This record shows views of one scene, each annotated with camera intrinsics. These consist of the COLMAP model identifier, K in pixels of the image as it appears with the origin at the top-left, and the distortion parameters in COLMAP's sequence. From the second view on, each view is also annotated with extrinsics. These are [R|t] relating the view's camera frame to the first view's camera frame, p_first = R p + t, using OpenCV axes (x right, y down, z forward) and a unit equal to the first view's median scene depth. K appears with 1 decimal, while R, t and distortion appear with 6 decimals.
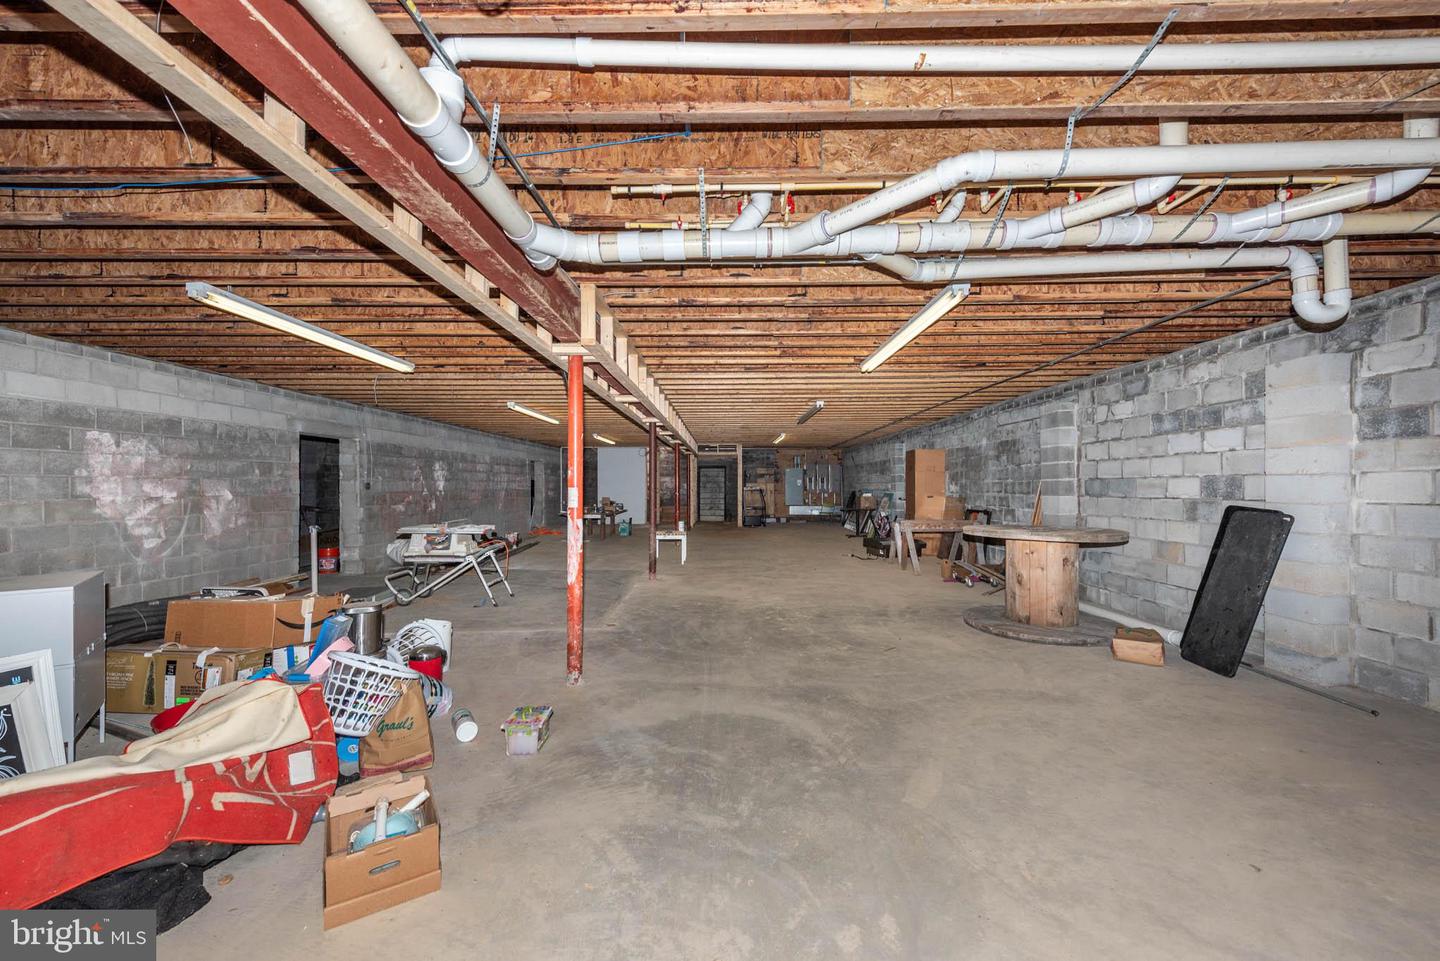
lens RADIAL K [[561.5, 0, 718.8], [0, 561.5, 483.7], [0, 0, 1]] dist [0.001946, 0.000057]
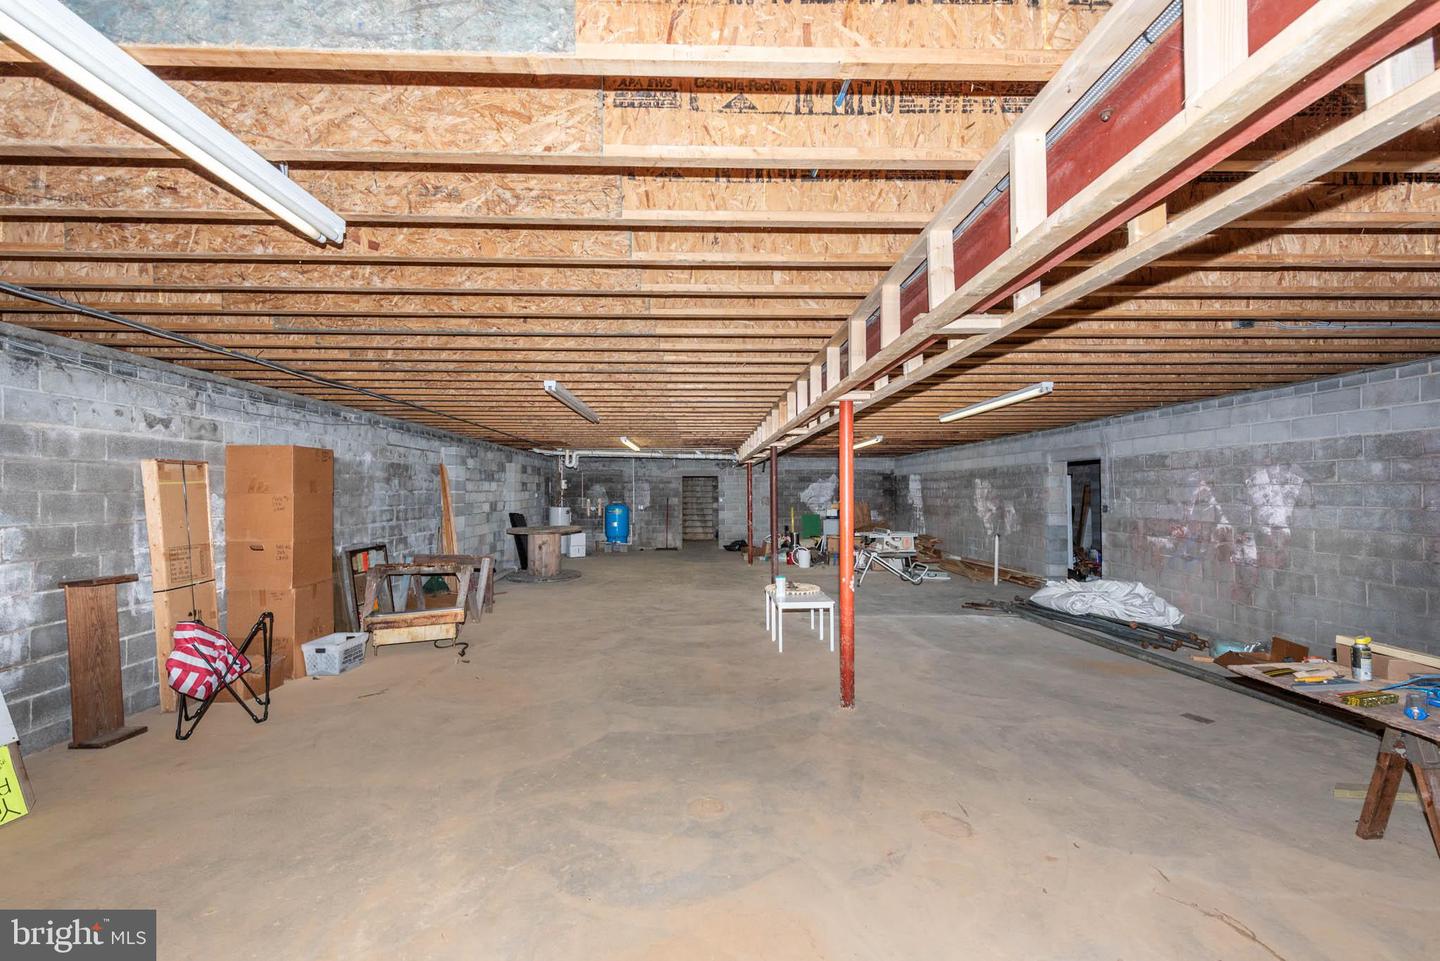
lens RADIAL K [[561.5, 0, 719.1], [0, 561.5, 486.2], [0, 0, 1]] dist [0.001946, 0.000057]
pose [[-0.999243, 0.005365, -0.038522, 0.020374], [0.005855, 0.999903, -0.012613, -0.023264], [0.038450, -0.012829, -0.999178, 1.814709]]
